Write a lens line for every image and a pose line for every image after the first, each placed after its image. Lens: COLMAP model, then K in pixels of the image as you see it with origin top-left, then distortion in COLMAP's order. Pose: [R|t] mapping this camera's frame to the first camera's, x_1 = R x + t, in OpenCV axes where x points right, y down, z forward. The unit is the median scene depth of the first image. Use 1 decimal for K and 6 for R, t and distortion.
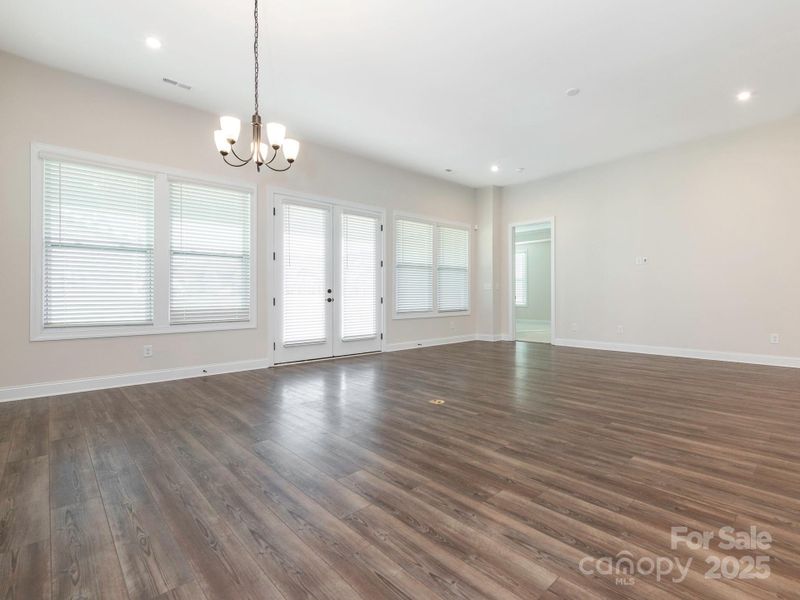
lens RADIAL K [[401.8, 0, 401.8], [0, 401.8, 296.7], [0, 0, 1]] dist [-0.003629, -0.001015]
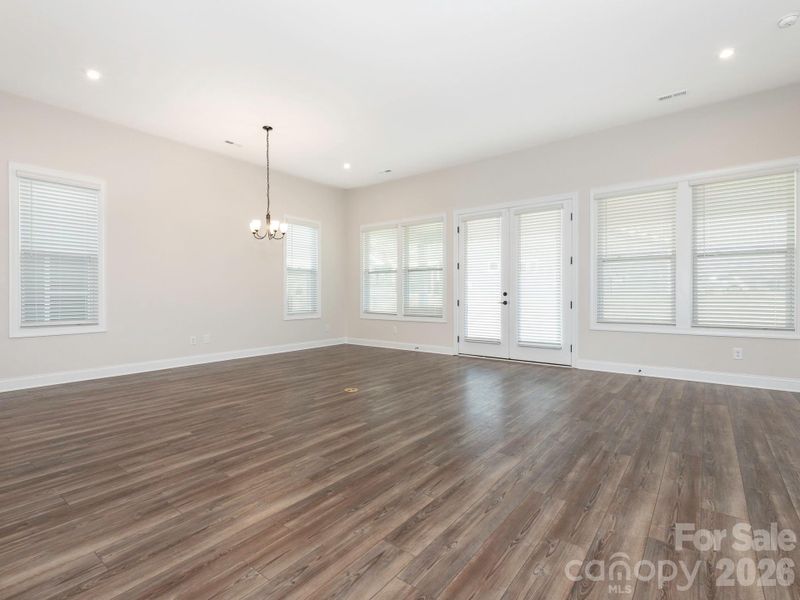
lens RADIAL K [[380.8, 0, 400.8], [0, 380.8, 299.4], [0, 0, 1]] dist [0.001247, 0.000108]
pose [[0.167967, 0.015389, -0.985672, 1.053494], [0.001481, 0.999873, 0.015863, -0.023091], [0.985792, -0.004125, 0.167923, 0.818475]]
